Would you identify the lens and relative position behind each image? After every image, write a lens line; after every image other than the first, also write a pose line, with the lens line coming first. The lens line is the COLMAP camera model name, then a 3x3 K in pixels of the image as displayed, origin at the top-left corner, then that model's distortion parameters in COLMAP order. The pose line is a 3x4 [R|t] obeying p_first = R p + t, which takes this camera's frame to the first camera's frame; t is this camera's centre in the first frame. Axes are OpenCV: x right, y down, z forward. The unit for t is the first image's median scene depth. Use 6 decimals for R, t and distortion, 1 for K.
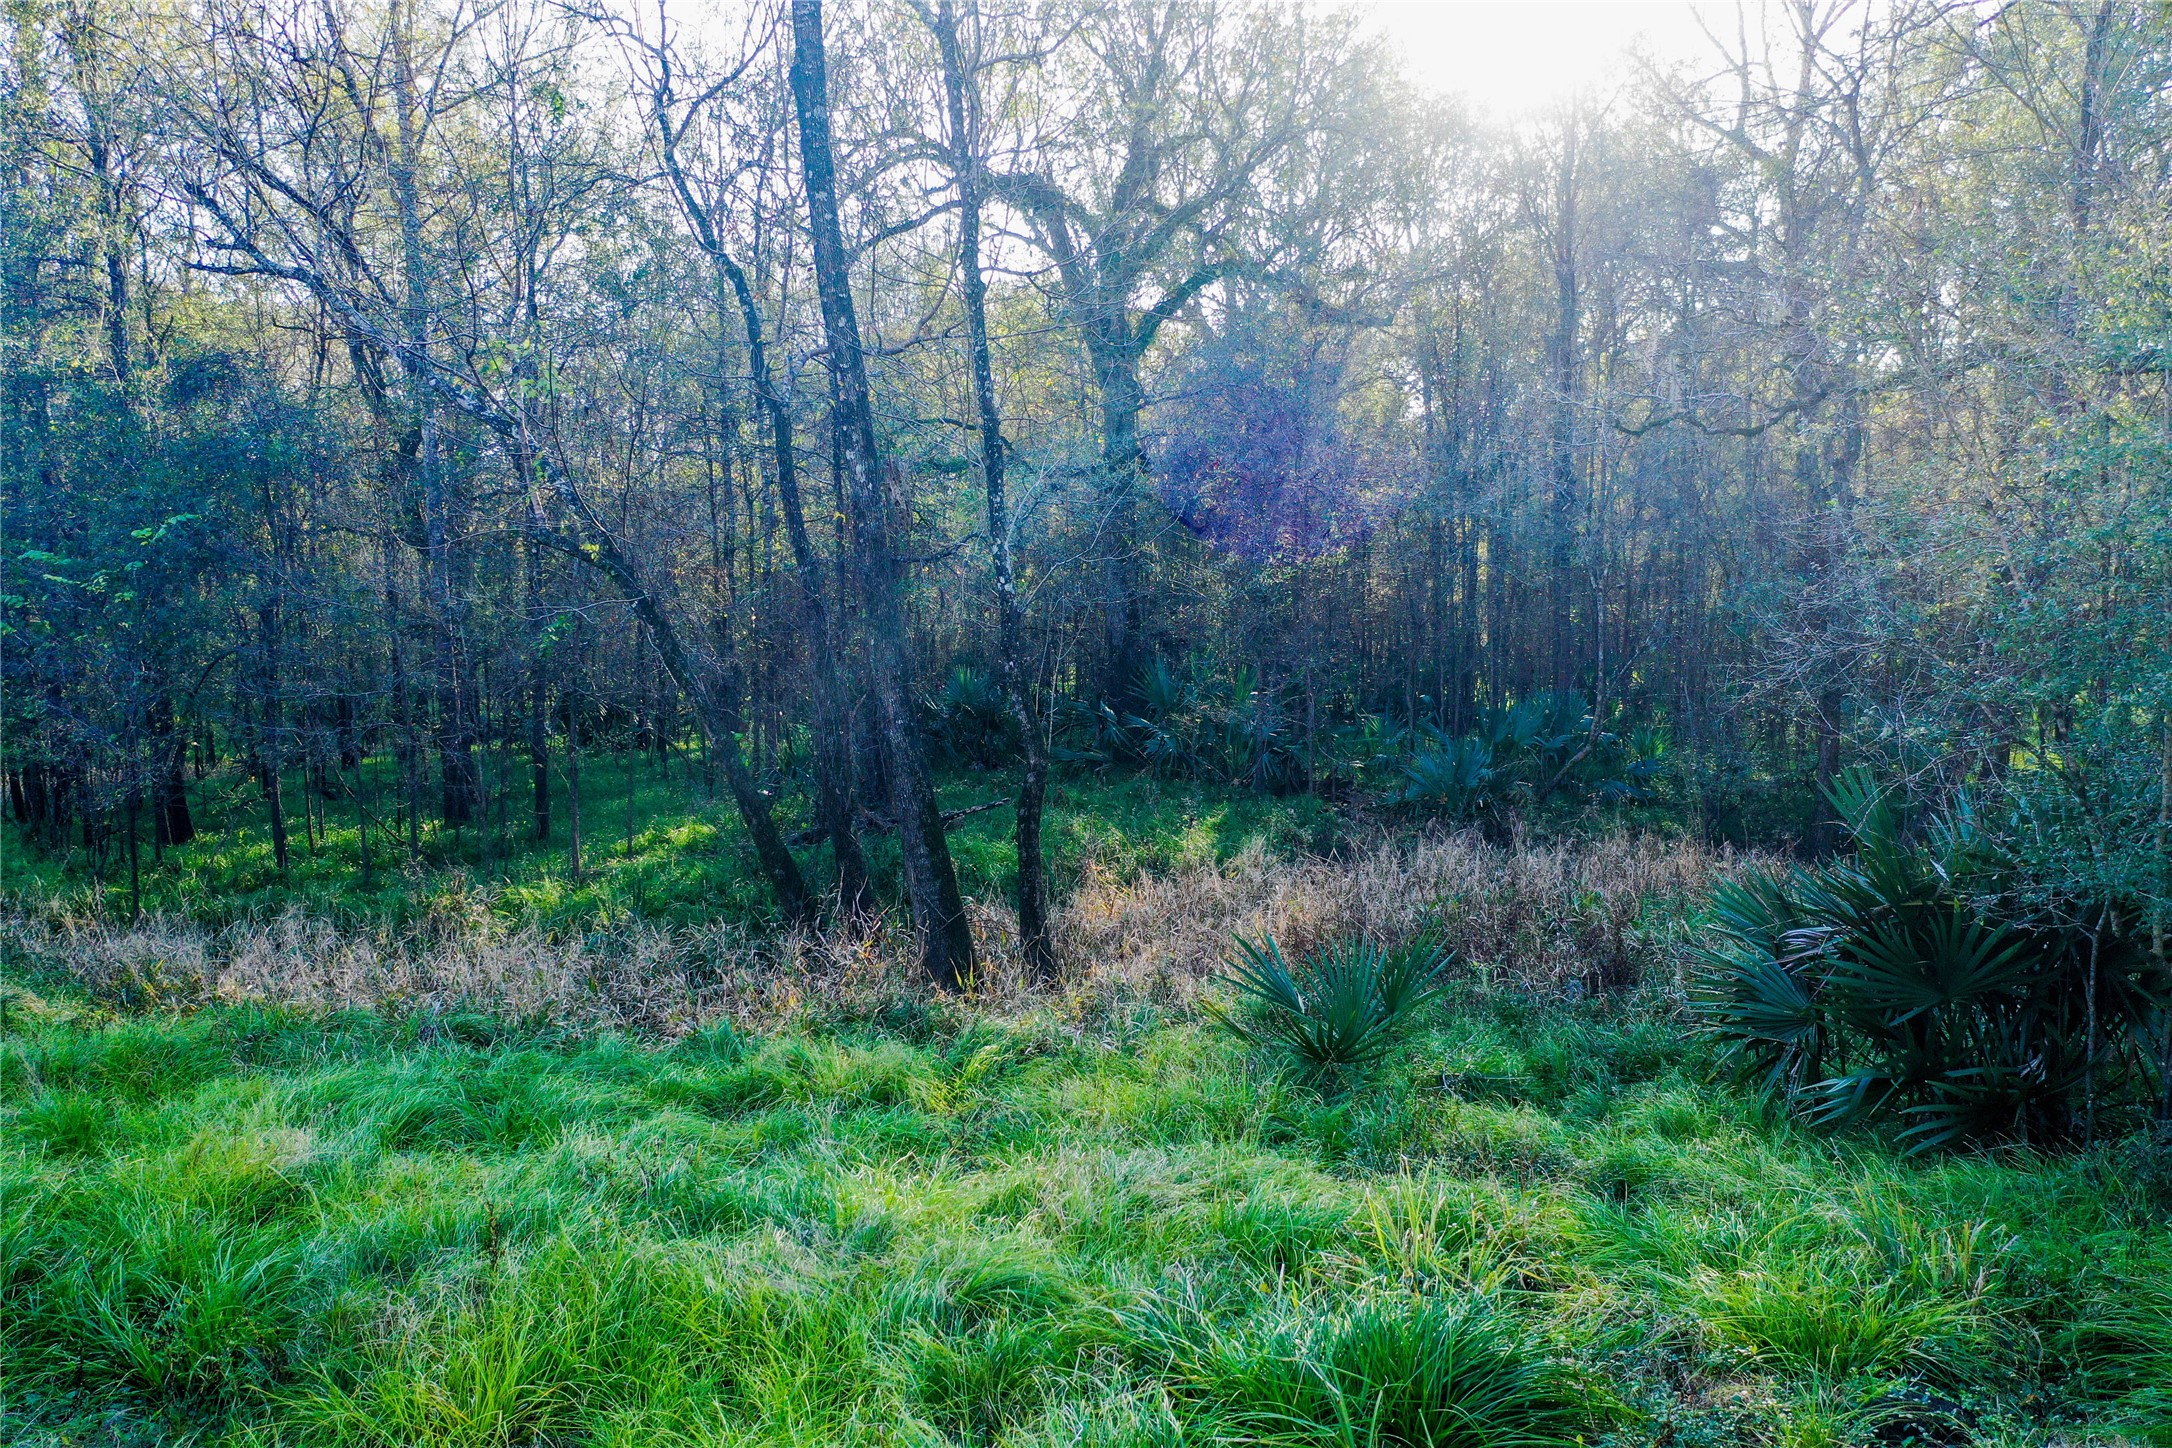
lens RADIAL K [[1712.8, 0, 1084.7], [0, 1712.8, 729.7], [0, 0, 1]] dist [-0.007929, -0.000172]
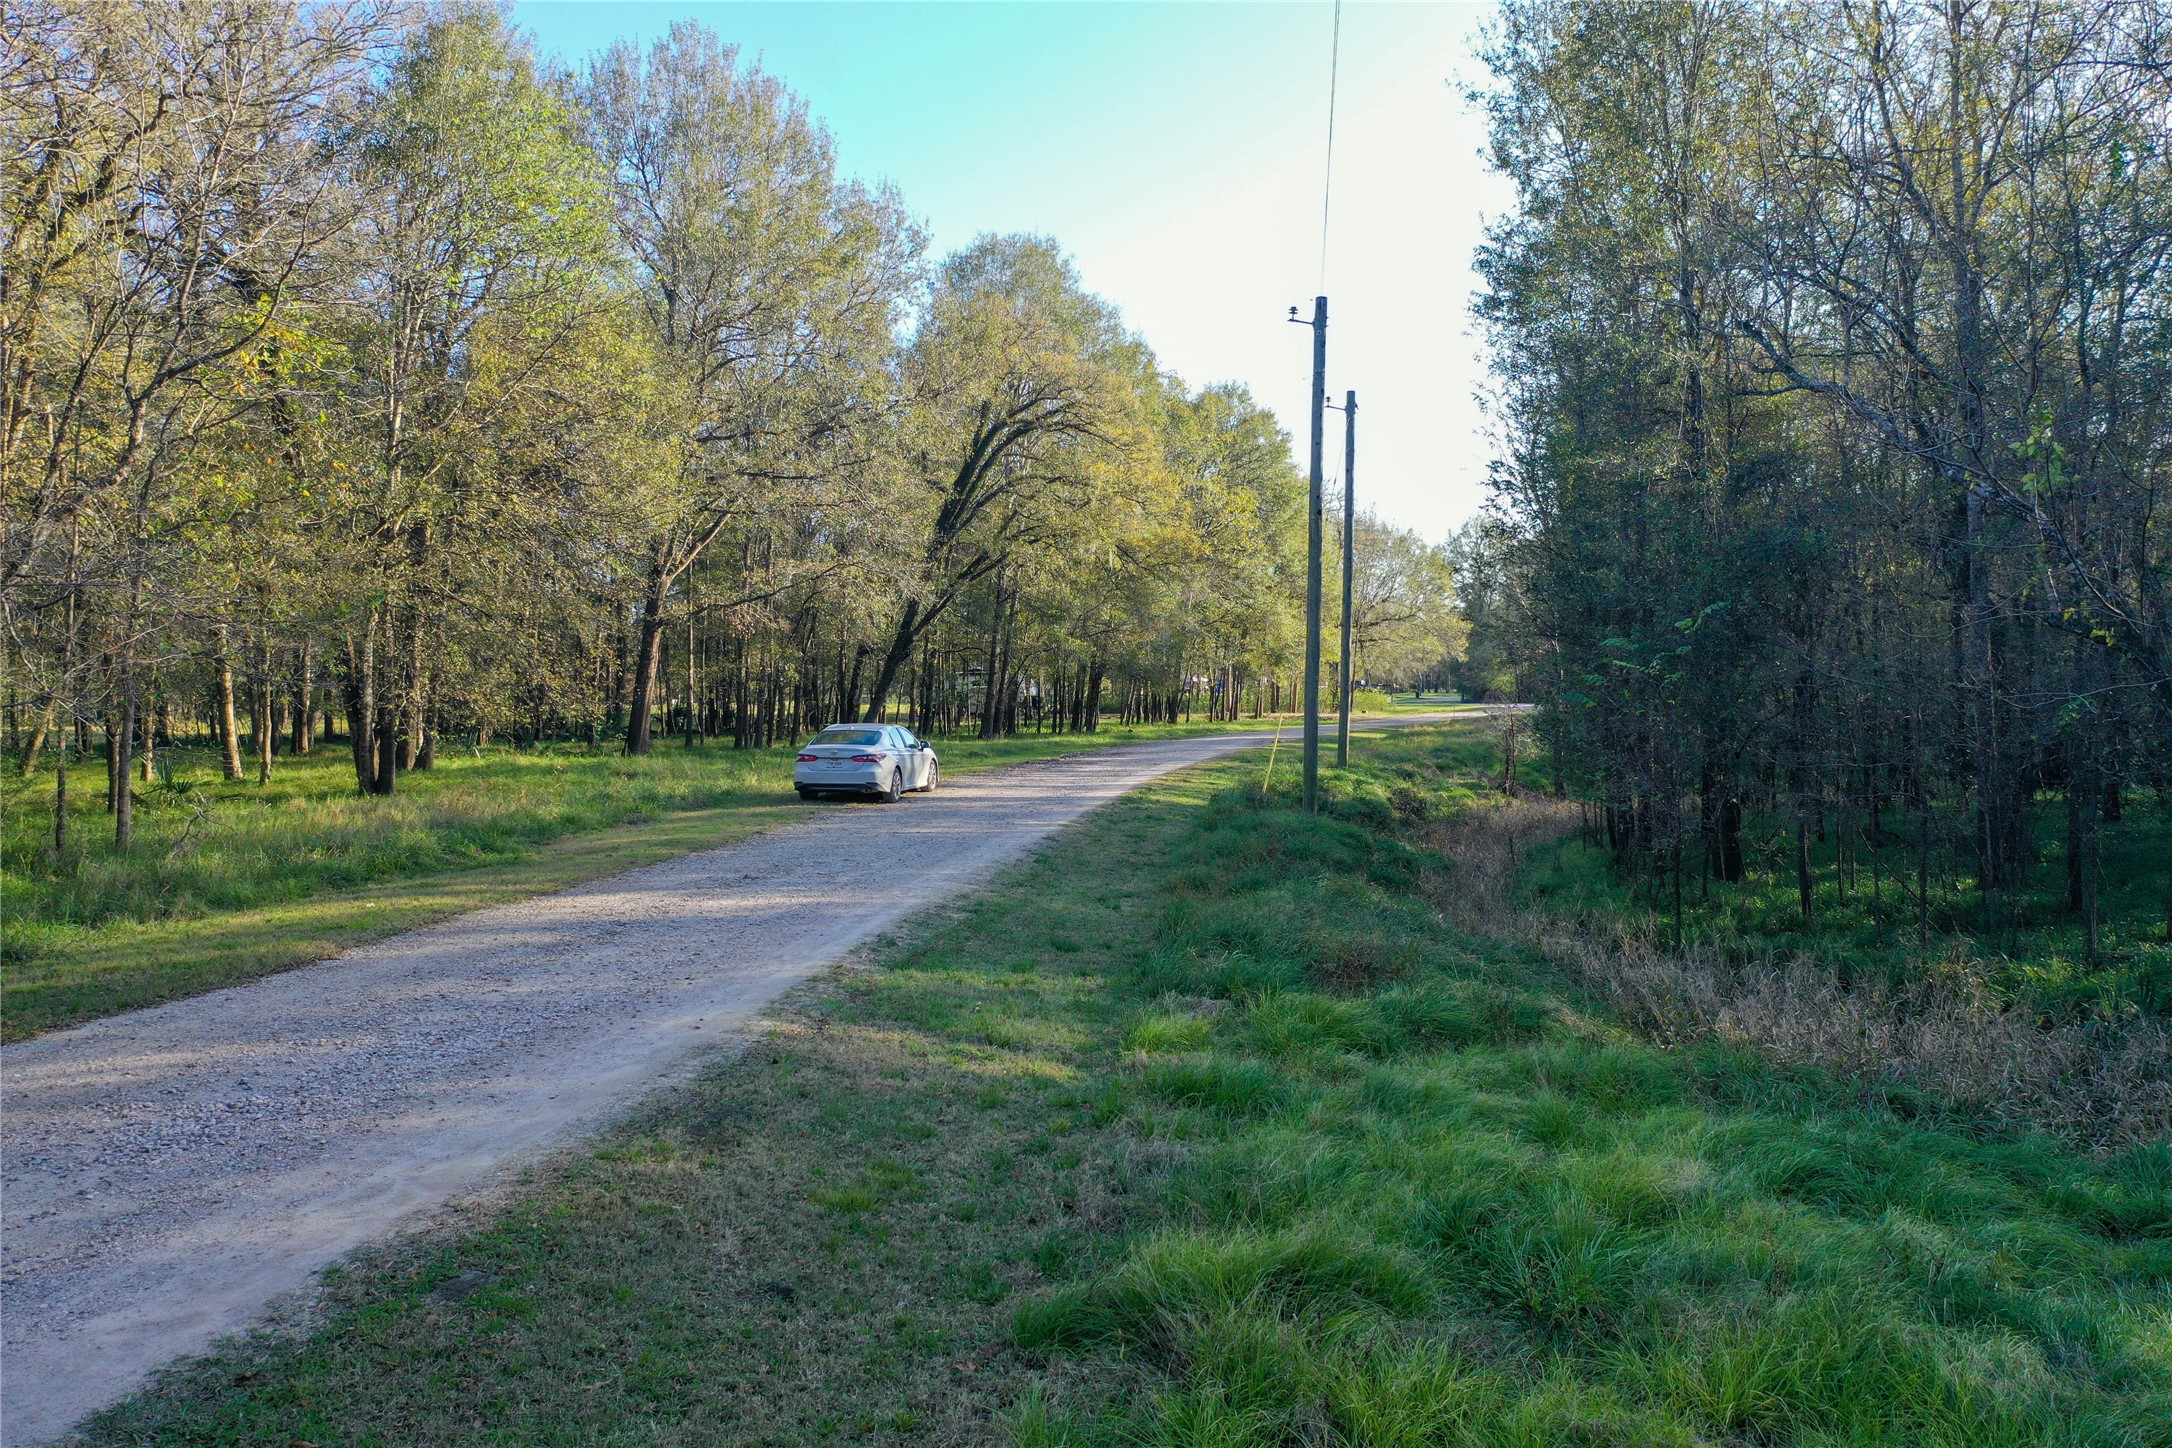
lens RADIAL K [[1712.8, 0, 1088.3], [0, 1712.8, 724.6], [0, 0, 1]] dist [-0.007929, -0.000172]
pose [[0.638756, 0.025474, -0.768988, 0.093325], [-0.036373, 0.999334, 0.002891, -0.033310], [0.768549, 0.026123, 0.639257, -0.074356]]
